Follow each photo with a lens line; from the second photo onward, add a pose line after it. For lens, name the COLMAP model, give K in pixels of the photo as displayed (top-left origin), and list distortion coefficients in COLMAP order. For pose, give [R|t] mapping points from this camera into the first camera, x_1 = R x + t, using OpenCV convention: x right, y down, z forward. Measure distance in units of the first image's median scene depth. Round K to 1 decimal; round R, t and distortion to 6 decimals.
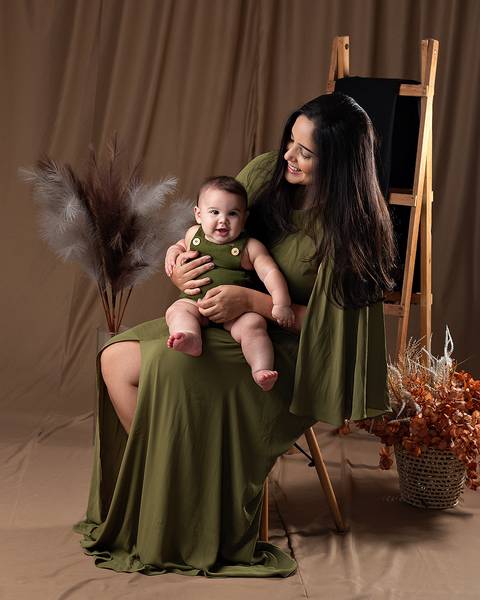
lens RADIAL K [[1921.6, 0, 240.0], [0, 1921.6, 300.0], [0, 0, 1]] dist [0.013850, 0.536507]
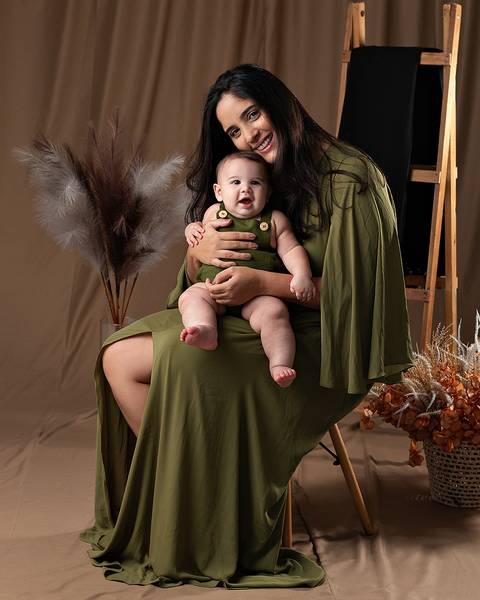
lens RADIAL K [[1825.8, 0, 240.0], [0, 1825.8, 300.0], [0, 0, 1]] dist [-0.048554, 0.278351]
pose [[0.999807, -0.018127, 0.007591, -0.013792], [0.018112, 0.999834, 0.002000, 0.004583], [-0.007626, -0.001862, 0.999969, 0.120150]]
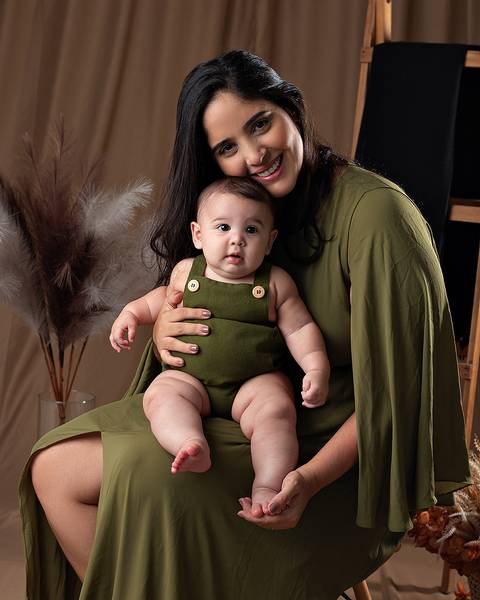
lens RADIAL K [[1825.8, 0, 240.0], [0, 1825.8, 300.0], [0, 0, 1]] dist [-0.048554, 0.278351]
pose [[0.999627, -0.002700, 0.027172, -0.018995], [0.002964, 0.999949, -0.009667, -0.014957], [-0.027144, 0.009744, 0.999584, 0.343569]]
